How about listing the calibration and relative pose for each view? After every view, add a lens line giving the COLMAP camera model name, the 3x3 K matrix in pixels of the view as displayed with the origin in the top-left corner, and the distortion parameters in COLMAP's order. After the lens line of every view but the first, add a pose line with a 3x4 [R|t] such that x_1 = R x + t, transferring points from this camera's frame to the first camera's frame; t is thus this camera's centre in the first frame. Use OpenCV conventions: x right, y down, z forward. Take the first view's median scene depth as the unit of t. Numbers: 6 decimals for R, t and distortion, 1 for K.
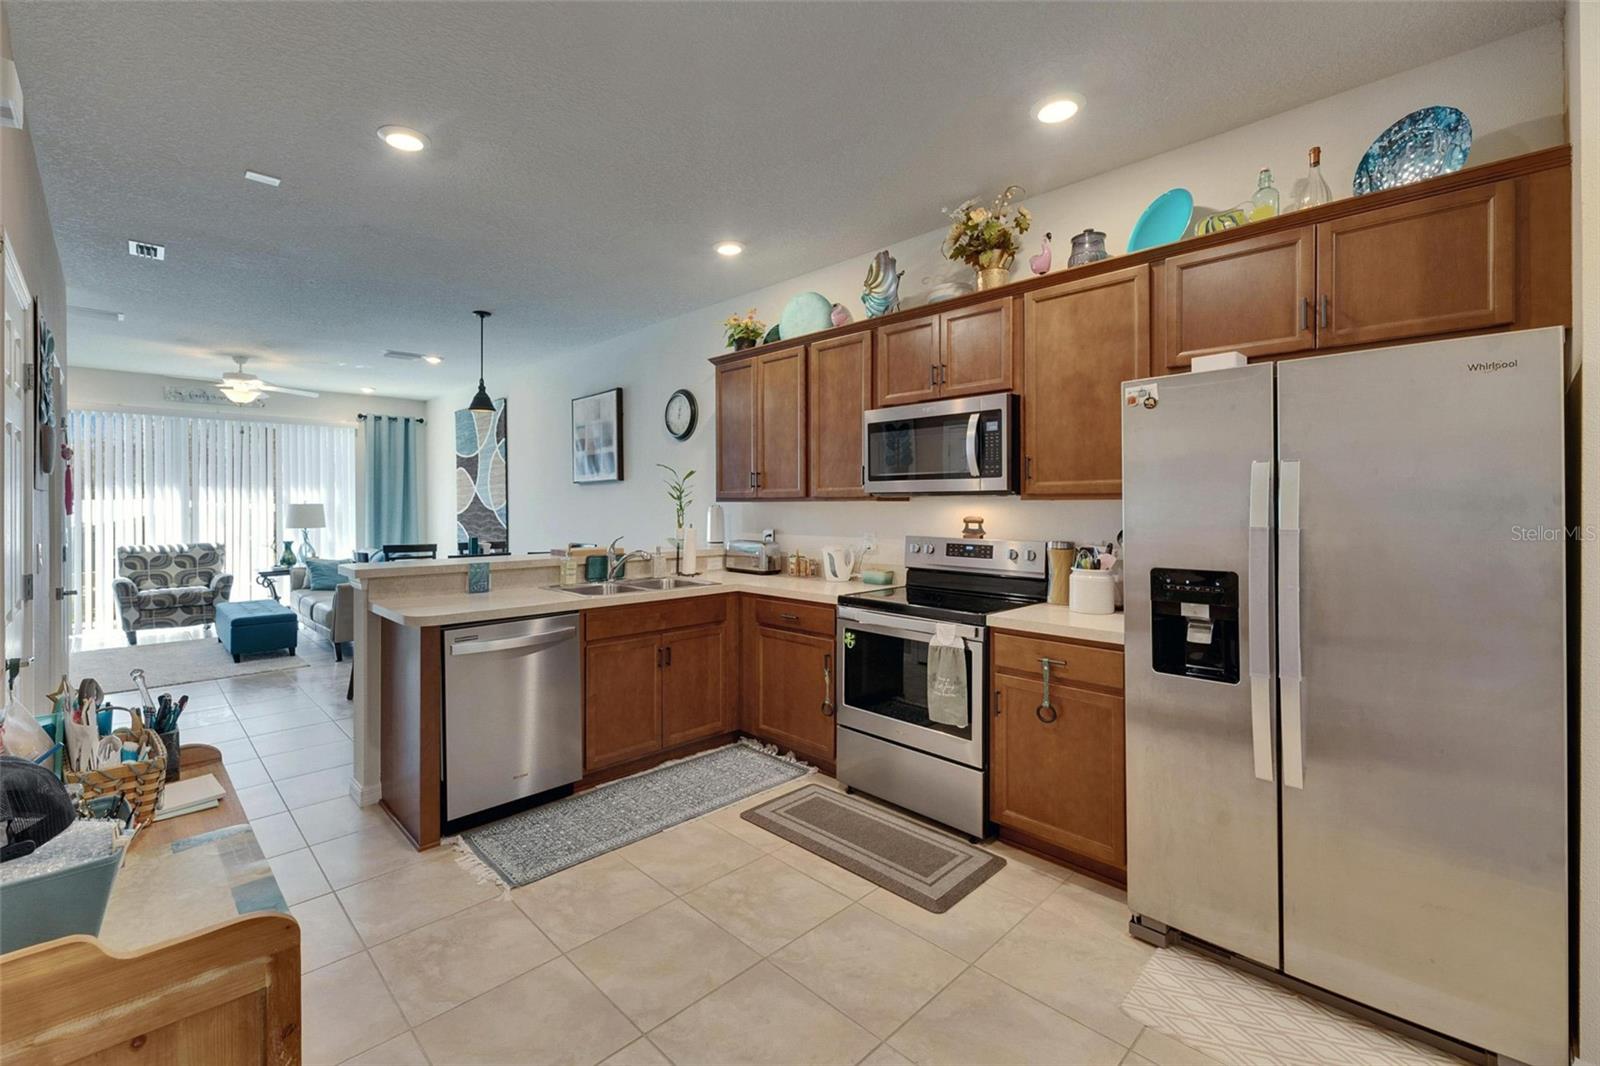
lens RADIAL K [[671.9, 0, 744.4], [0, 671.9, 507.4], [0, 0, 1]] dist [0.004560, -0.000826]
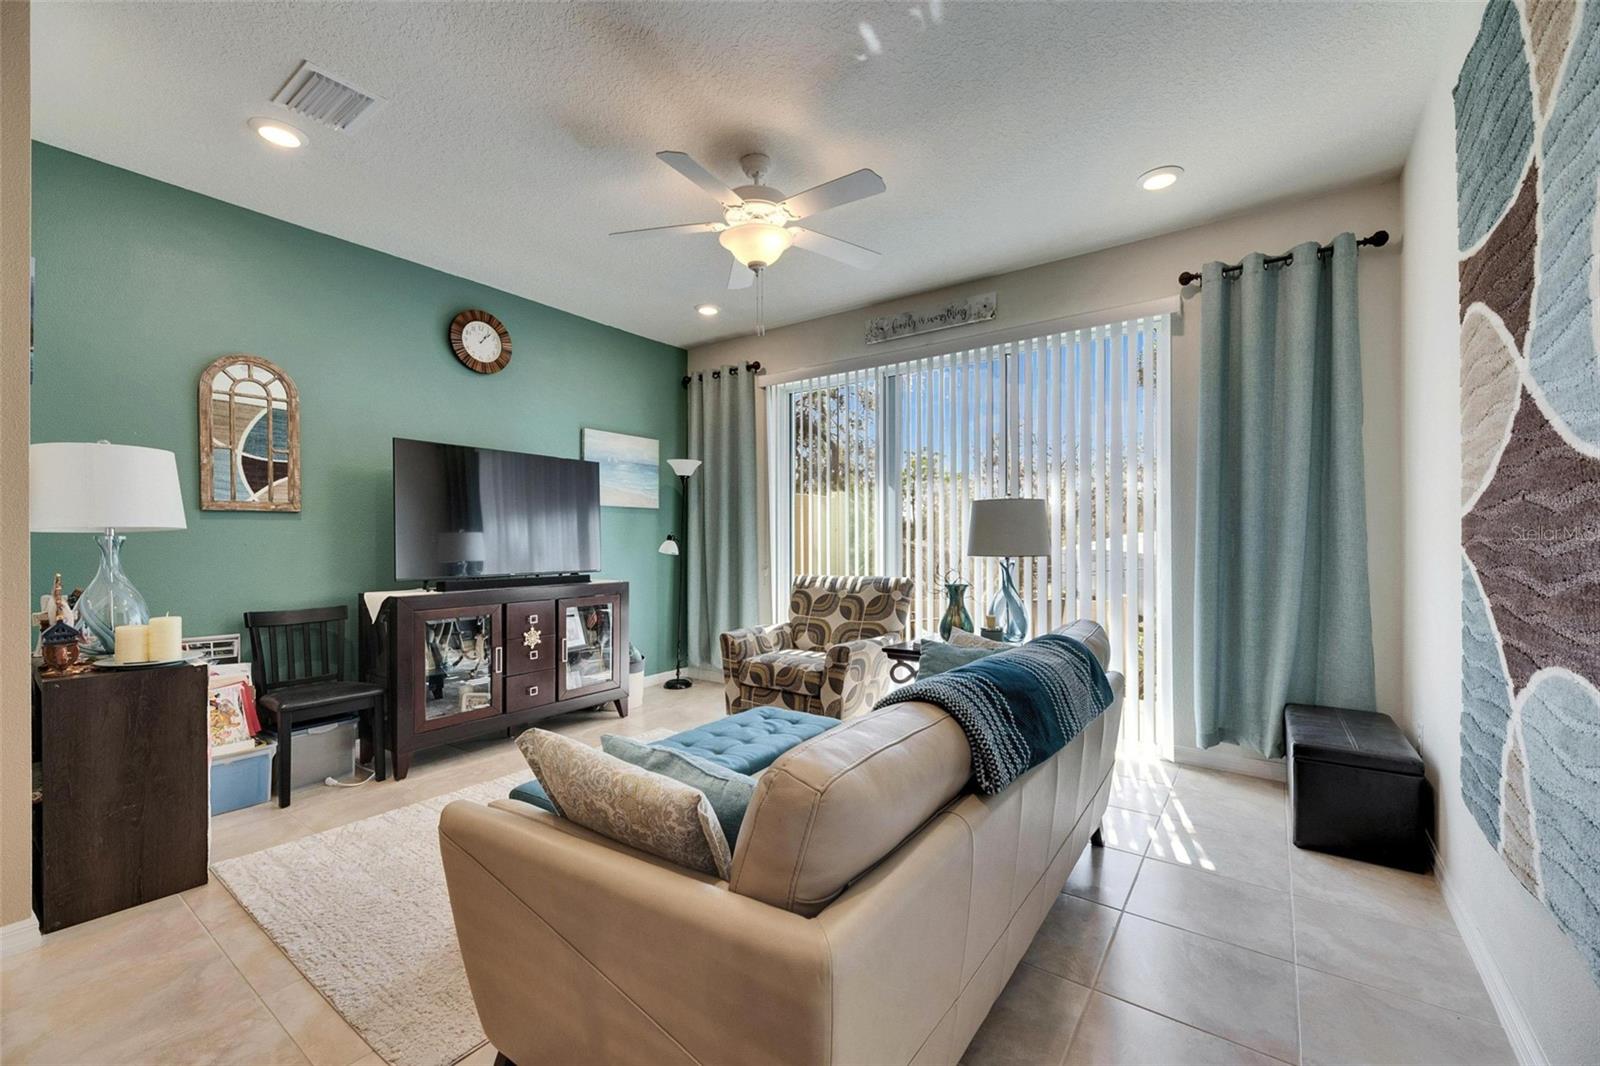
lens RADIAL K [[644.2, 0, 808.3], [0, 644.2, 538.9], [0, 0, 1]] dist [-0.001824, -0.000279]
pose [[0.199887, -0.001106, -0.979818, -0.654315], [-0.004777, 0.999986, -0.002103, 0.050110], [0.979807, 0.005101, 0.199879, 1.894647]]
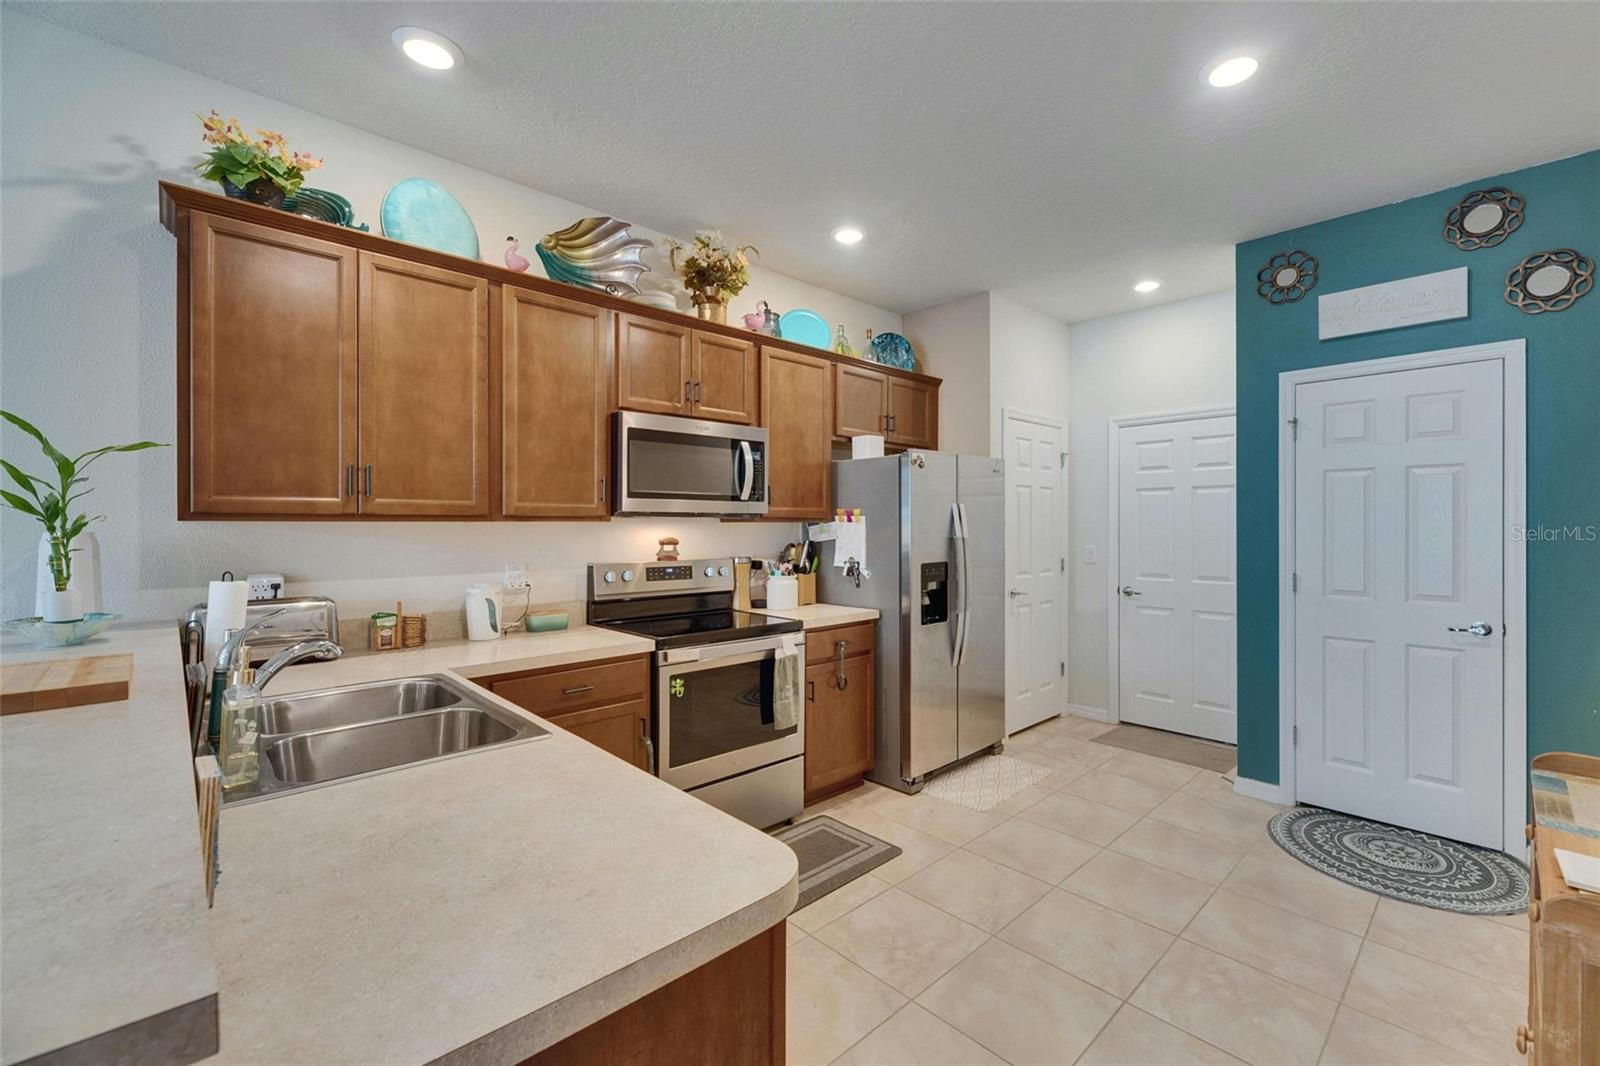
lens RADIAL K [[678.7, 0, 812.4], [0, 678.7, 531.8], [0, 0, 1]] dist [-0.000201, -0.000143]
pose [[-0.022761, -0.005917, 0.999723, -0.629327], [0.006337, 0.999962, 0.006063, -0.000710], [-0.999721, 0.006473, -0.022722, 0.774235]]
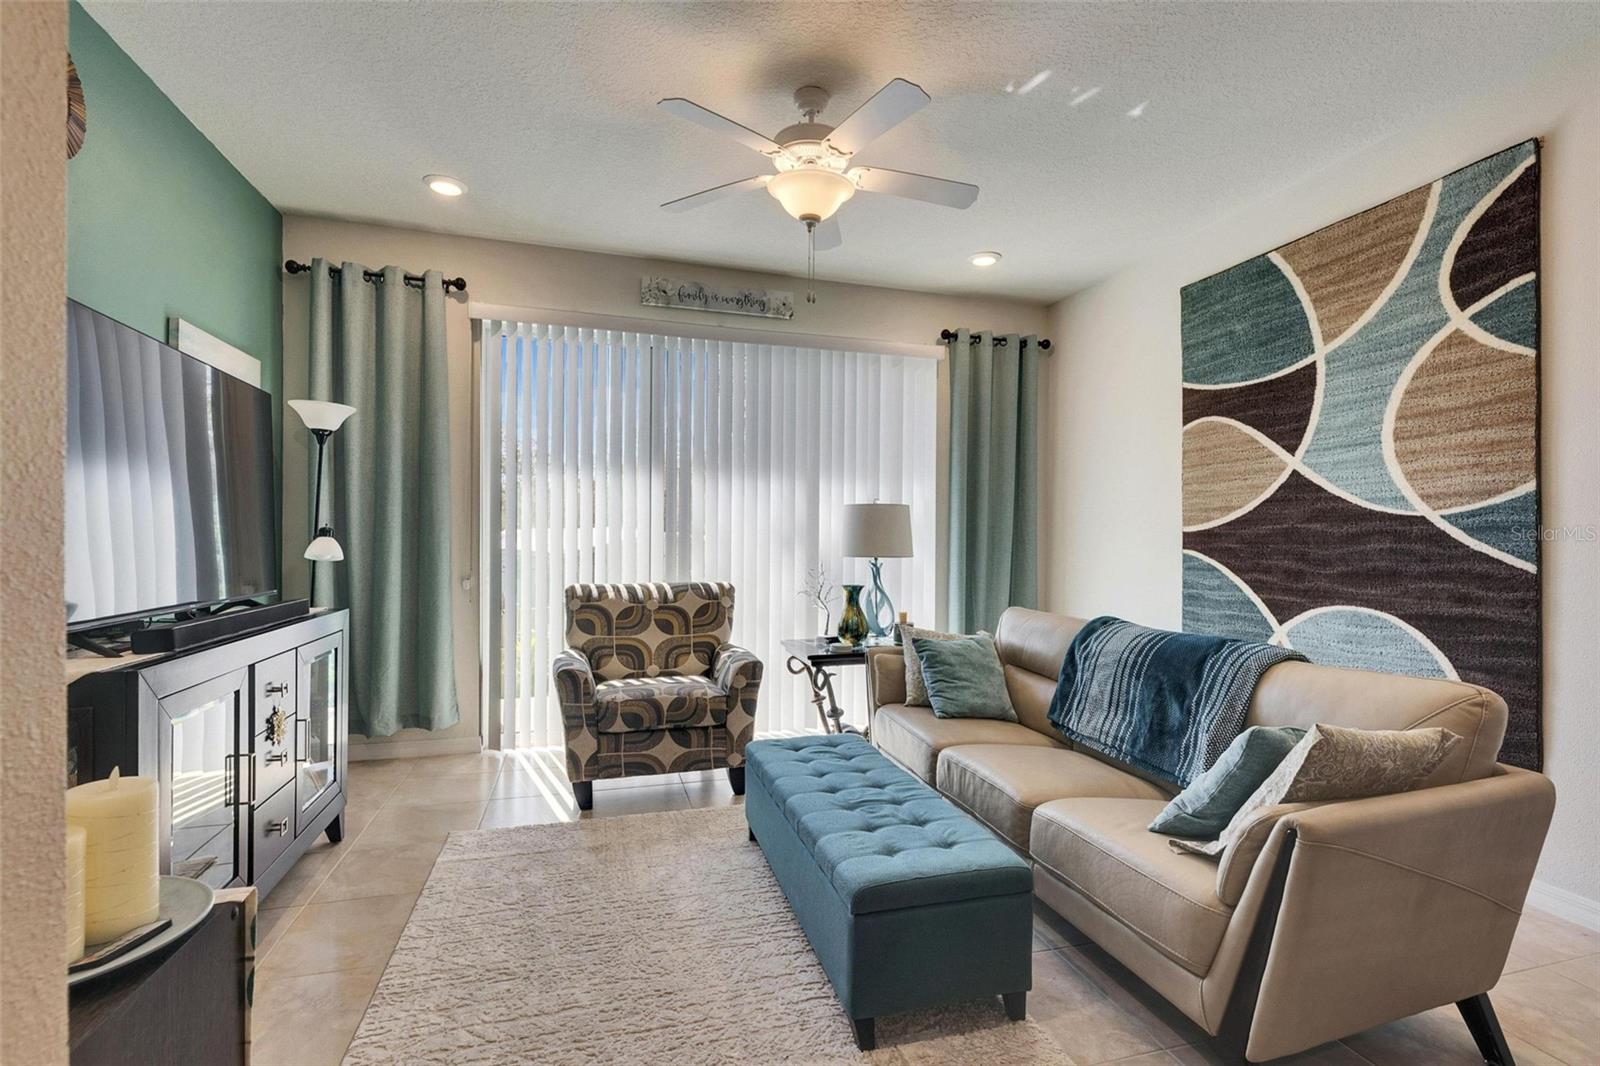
lens RADIAL K [[724.0, 0, 807.1], [0, 724.0, 543.5], [0, 0, 1]] dist [-0.001035, 0.002094]
pose [[0.896764, 0.012342, -0.442337, -1.134548], [-0.012631, 0.999918, 0.002293, 0.049754], [0.442329, 0.003531, 0.896846, 1.272805]]
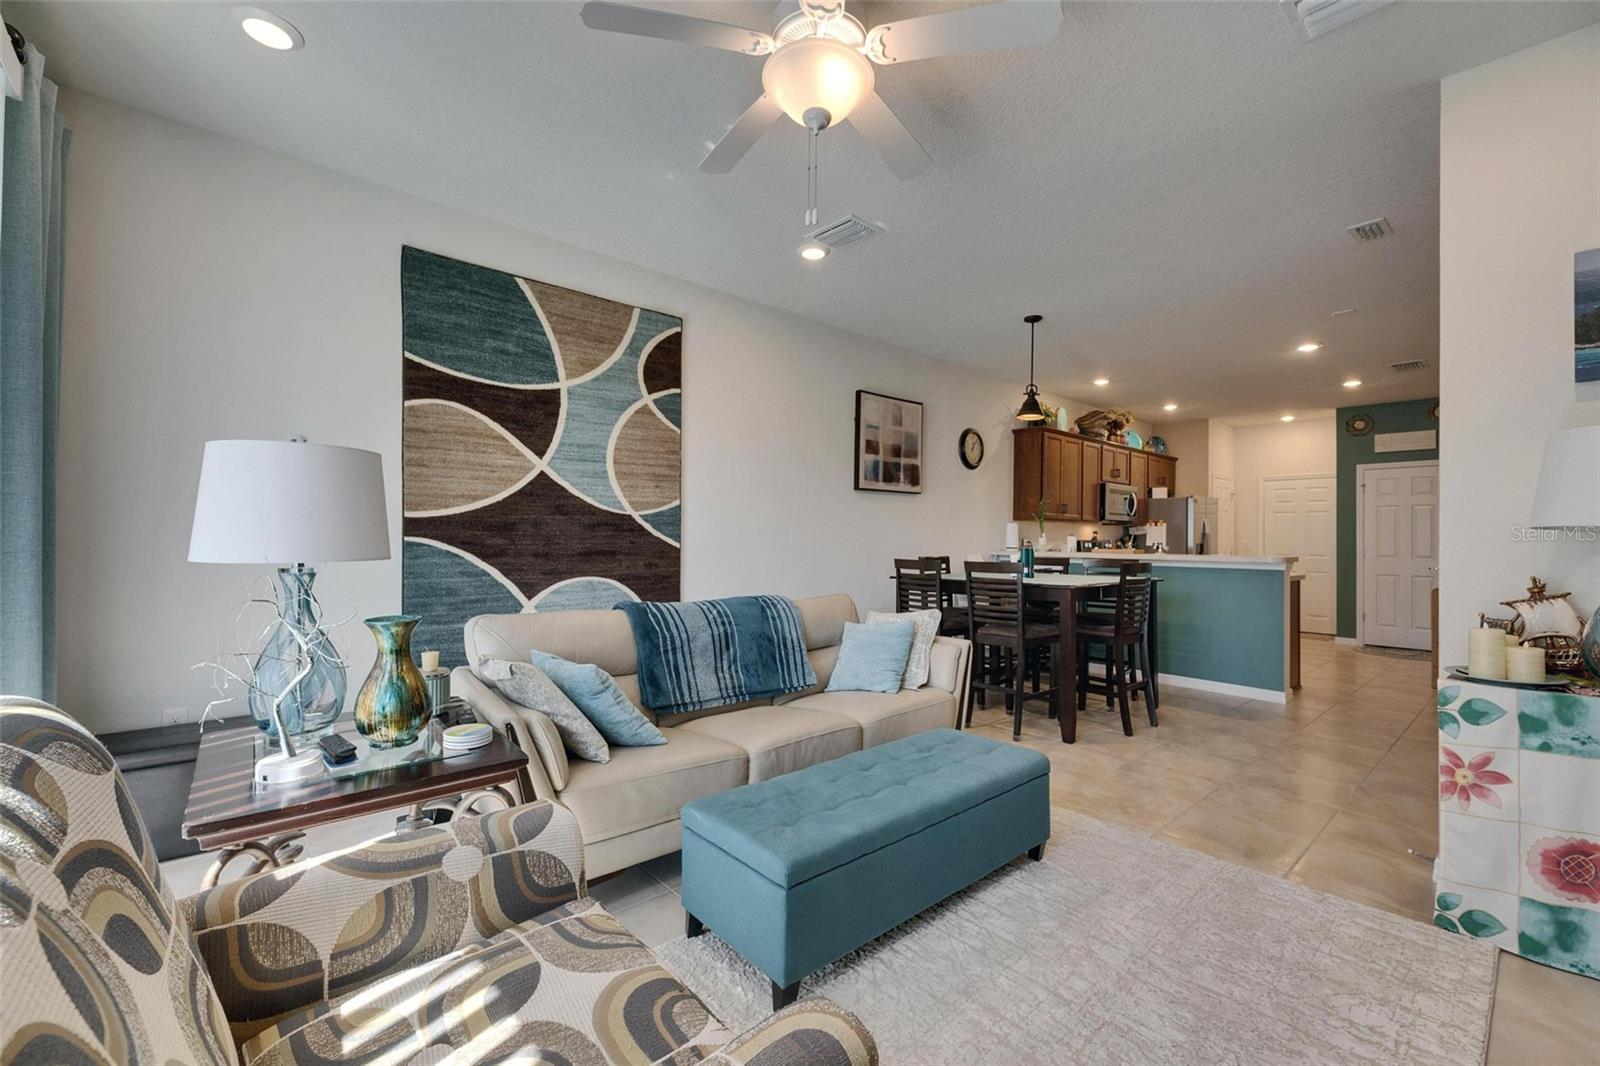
lens RADIAL K [[644.2, 0, 796.2], [0, 644.2, 535.3], [0, 0, 1]] dist [-0.001824, -0.000279]
pose [[0.038502, 0.008713, 0.999221, -2.023694], [-0.006374, 0.999944, -0.008473, 0.056618], [-0.999238, -0.006043, 0.038555, 1.981908]]
